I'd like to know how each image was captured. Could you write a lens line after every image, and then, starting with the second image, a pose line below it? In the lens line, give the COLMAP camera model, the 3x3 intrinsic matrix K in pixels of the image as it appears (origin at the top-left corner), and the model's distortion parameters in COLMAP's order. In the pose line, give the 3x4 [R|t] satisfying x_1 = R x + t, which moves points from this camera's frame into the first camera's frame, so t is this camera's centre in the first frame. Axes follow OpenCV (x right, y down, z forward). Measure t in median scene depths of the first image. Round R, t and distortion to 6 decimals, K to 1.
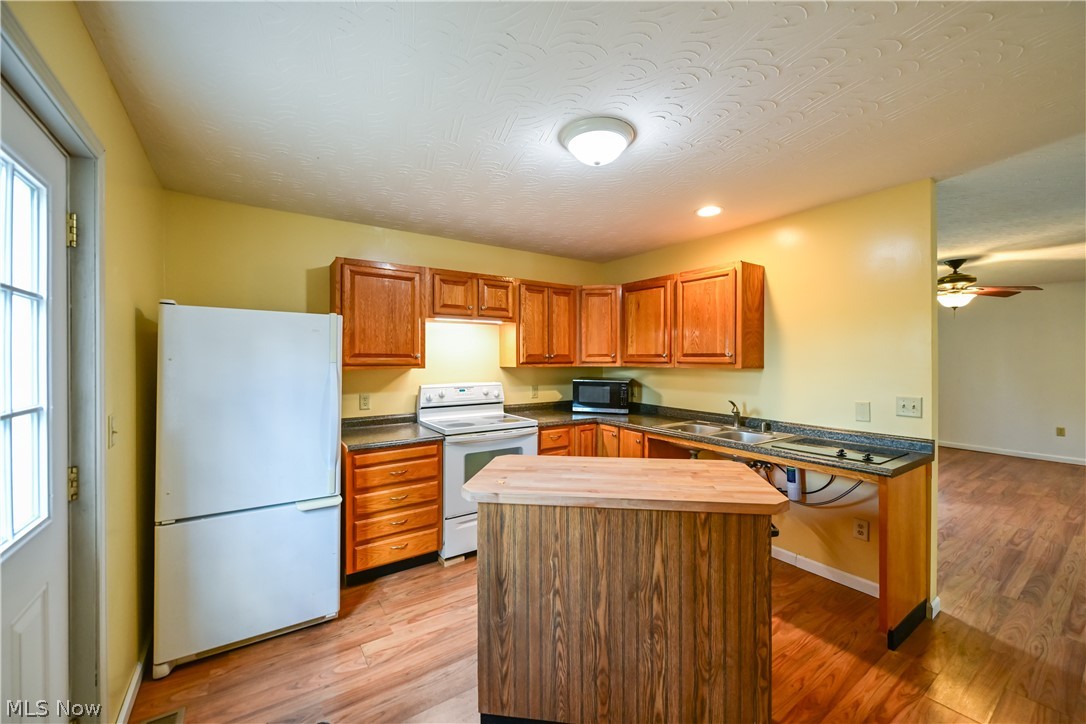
lens RADIAL K [[431.6, 0, 550.8], [0, 431.6, 359.2], [0, 0, 1]] dist [-0.002137, -0.000177]
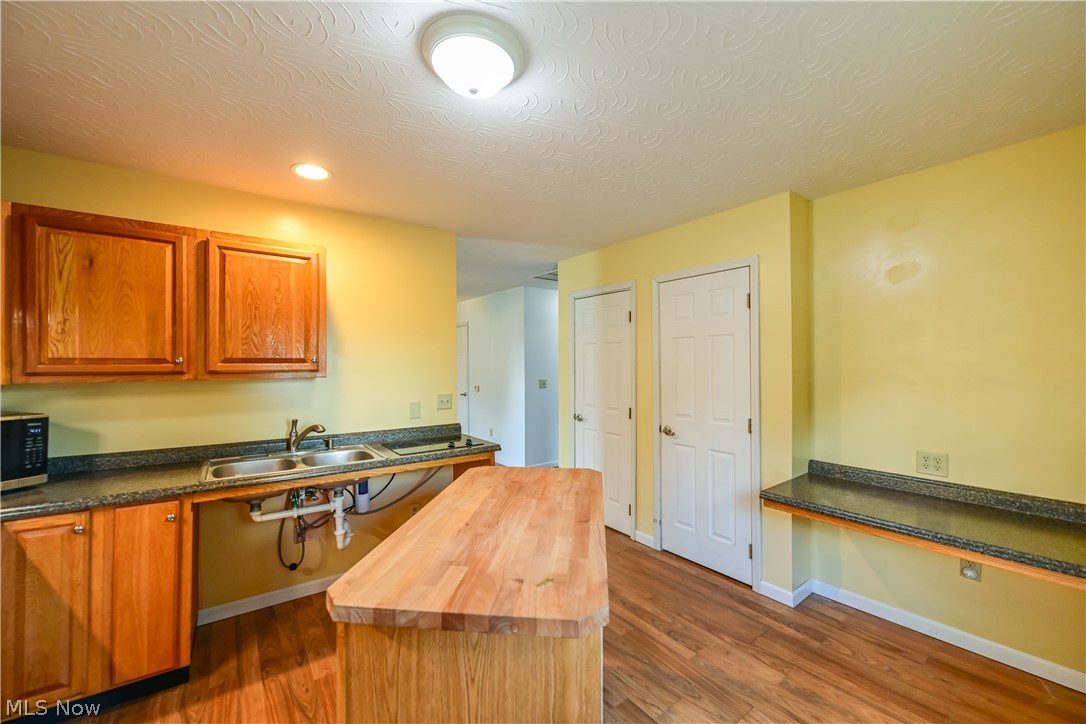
lens RADIAL K [[431.6, 0, 550.8], [0, 431.6, 359.2], [0, 0, 1]] dist [-0.002137, -0.000177]
pose [[-0.037433, 0.011059, 0.999238, -0.363268], [0.007758, 0.999912, -0.010776, -0.000212], [-0.999269, 0.007348, -0.037515, 0.540071]]
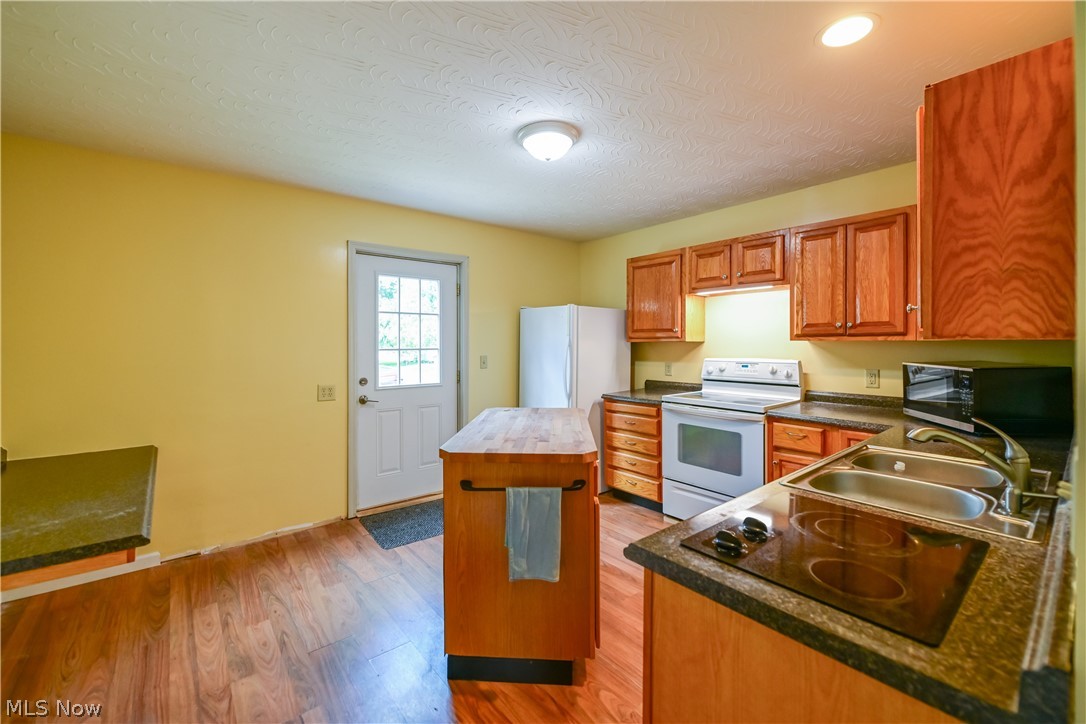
lens RADIAL K [[443.9, 0, 520.9], [0, 443.9, 344.3], [0, 0, 1]] dist [-0.000343, -0.000026]
pose [[0.046842, 0.004691, -0.998891, 0.778622], [0.001377, 0.999988, 0.004761, 0.022281], [0.998901, -0.001598, 0.046835, 0.521242]]
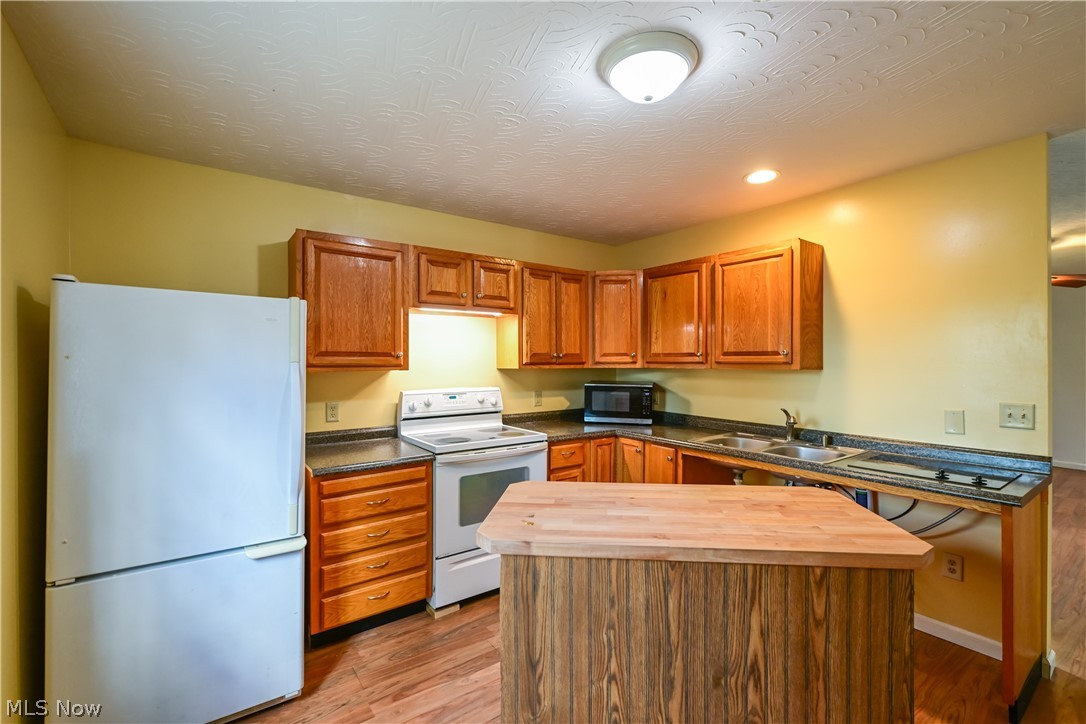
lens RADIAL K [[476.7, 0, 548.4], [0, 476.7, 361.5], [0, 0, 1]] dist [-0.002653, -0.000449]
pose [[0.999500, -0.001495, 0.031572, -0.057180], [0.001495, 0.999999, 0.000038, 0.005273], [-0.031572, 0.000009, 0.999501, 0.100879]]
